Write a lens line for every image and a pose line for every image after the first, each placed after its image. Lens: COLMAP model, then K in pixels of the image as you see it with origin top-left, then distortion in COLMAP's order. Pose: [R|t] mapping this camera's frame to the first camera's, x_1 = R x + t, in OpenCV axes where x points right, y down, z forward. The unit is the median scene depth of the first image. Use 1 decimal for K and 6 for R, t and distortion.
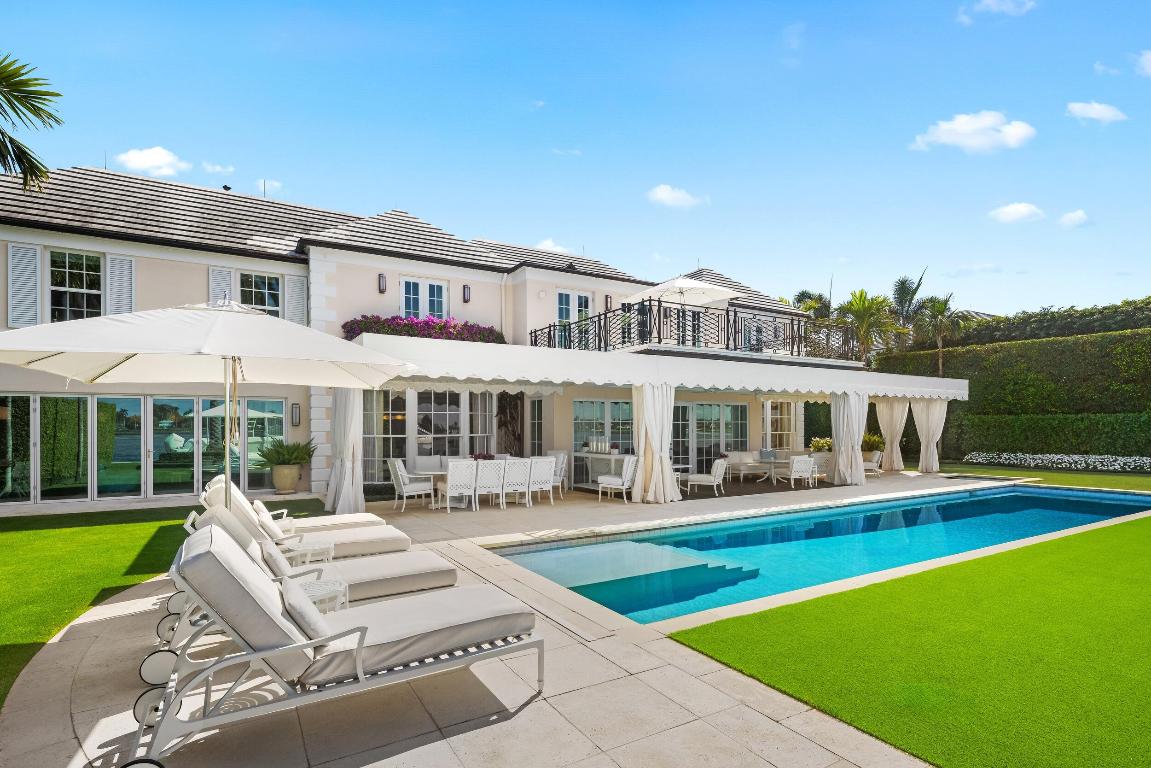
lens RADIAL K [[573.3, 0, 558.7], [0, 573.3, 430.4], [0, 0, 1]] dist [0.002073, -0.000276]
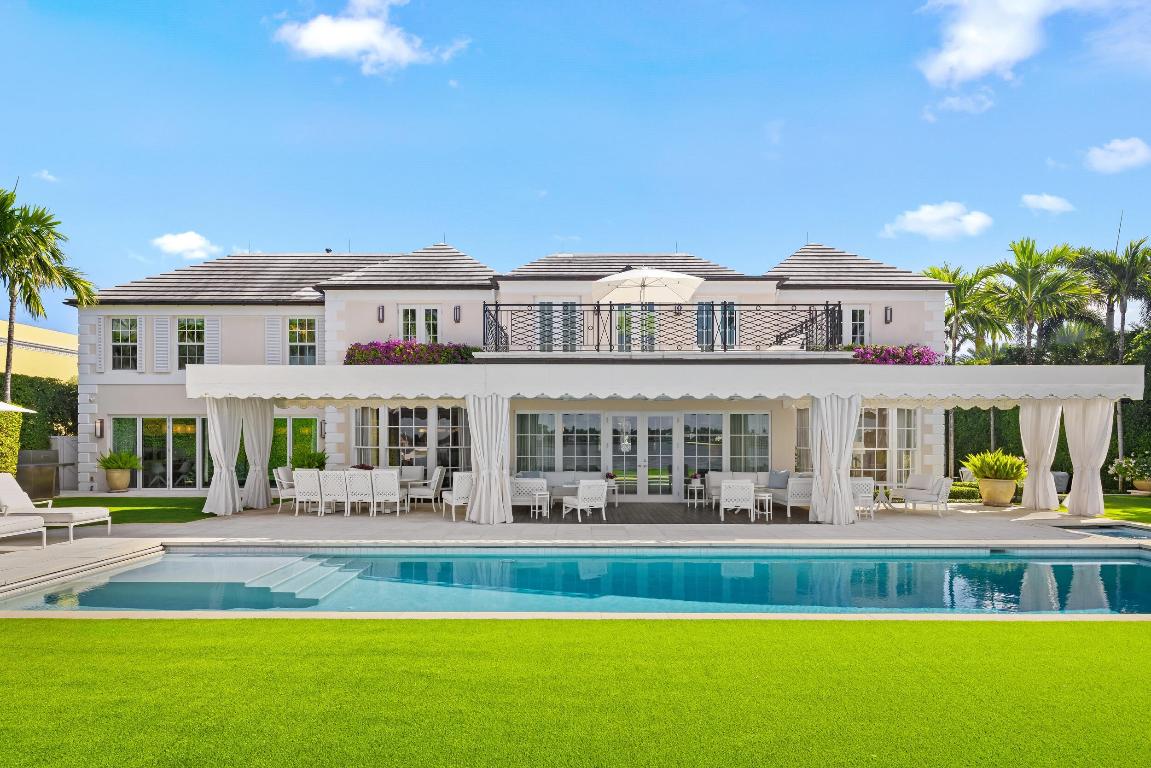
lens RADIAL K [[566.2, 0, 571.1], [0, 566.2, 440.8], [0, 0, 1]] dist [-0.002632, -0.001531]
pose [[0.861246, 0.004999, -0.508163, 0.612289], [-0.006046, 0.999982, -0.000408, -0.005254], [0.508152, 0.003424, 0.861261, 0.230908]]
